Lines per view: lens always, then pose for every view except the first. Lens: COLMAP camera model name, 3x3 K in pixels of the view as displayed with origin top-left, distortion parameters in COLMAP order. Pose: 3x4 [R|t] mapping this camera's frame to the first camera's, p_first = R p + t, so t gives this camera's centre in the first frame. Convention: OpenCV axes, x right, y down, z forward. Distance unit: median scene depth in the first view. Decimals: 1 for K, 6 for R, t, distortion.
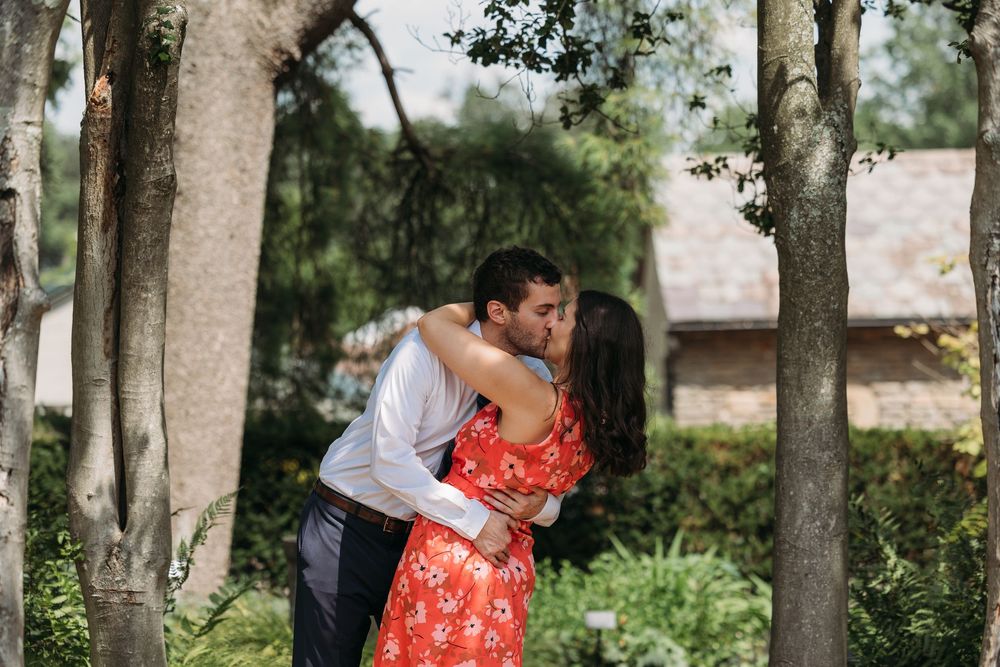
lens RADIAL K [[3229.4, 0, 501.0], [0, 3229.4, 334.6], [0, 0, 1]] dist [-0.079214, 0.000000]
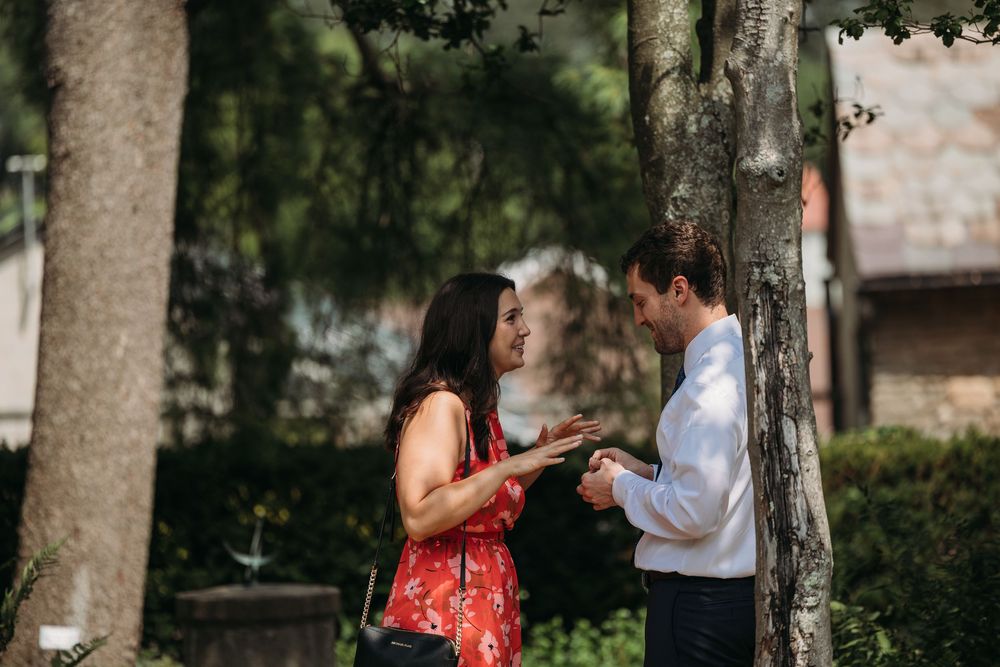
lens RADIAL K [[5820.7, 0, 499.7], [0, 5820.7, 333.2], [0, 0, 1]] dist [-0.207932, 0.000000]
pose [[0.997520, -0.021911, -0.066880, 0.096570], [0.022882, 0.999643, 0.013780, -0.017897], [0.066554, -0.015276, 0.997666, -0.387148]]
